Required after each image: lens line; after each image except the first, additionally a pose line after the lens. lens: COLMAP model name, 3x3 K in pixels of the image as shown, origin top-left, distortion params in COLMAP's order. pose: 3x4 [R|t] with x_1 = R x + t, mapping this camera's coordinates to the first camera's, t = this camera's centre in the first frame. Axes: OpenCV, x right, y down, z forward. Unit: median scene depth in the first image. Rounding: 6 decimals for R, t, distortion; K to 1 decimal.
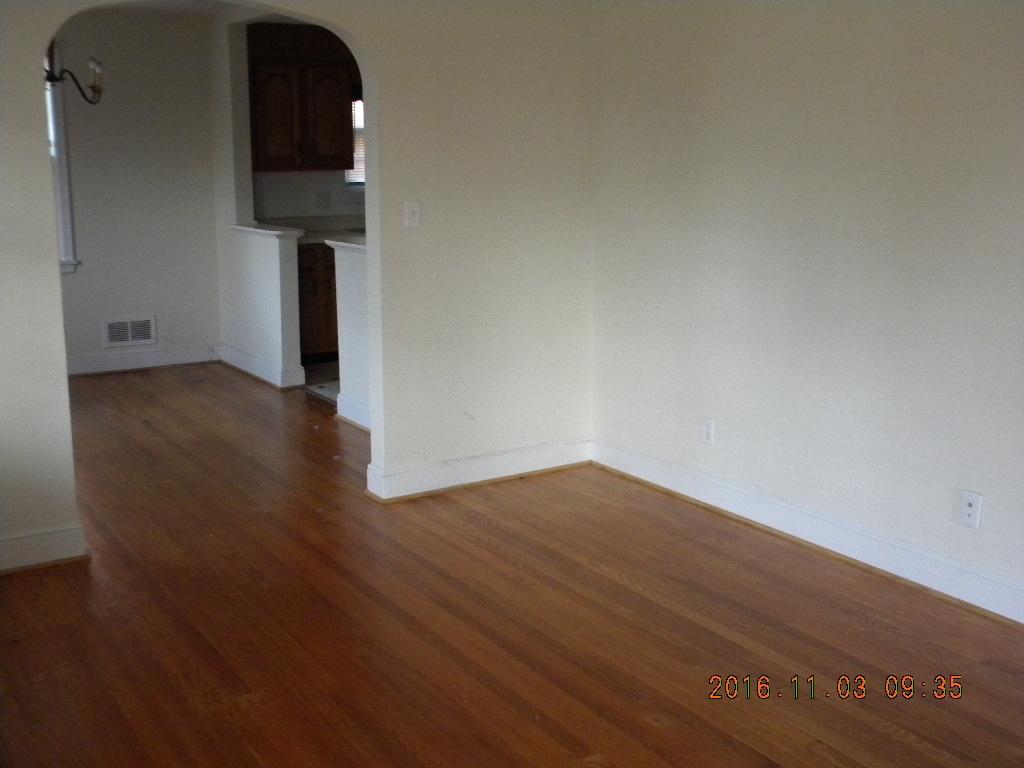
lens RADIAL K [[1092.4, 0, 512.0], [0, 1092.4, 384.0], [0, 0, 1]] dist [-0.099326, -0.008716]
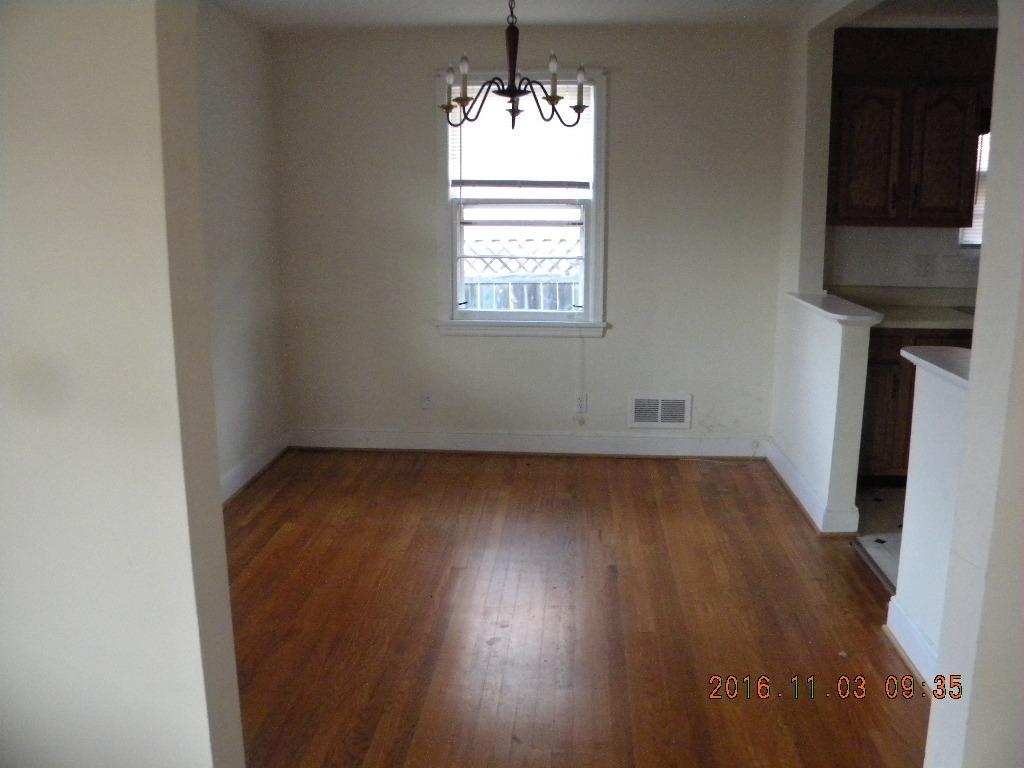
lens RADIAL K [[910.0, 0, 512.0], [0, 910.0, 384.0], [0, 0, 1]] dist [-0.157724, 0.110226]
pose [[0.809555, 0.115545, -0.575561, -0.047358], [-0.118424, 0.992426, 0.032662, -0.080887], [0.574976, 0.041718, 0.817106, 0.369220]]
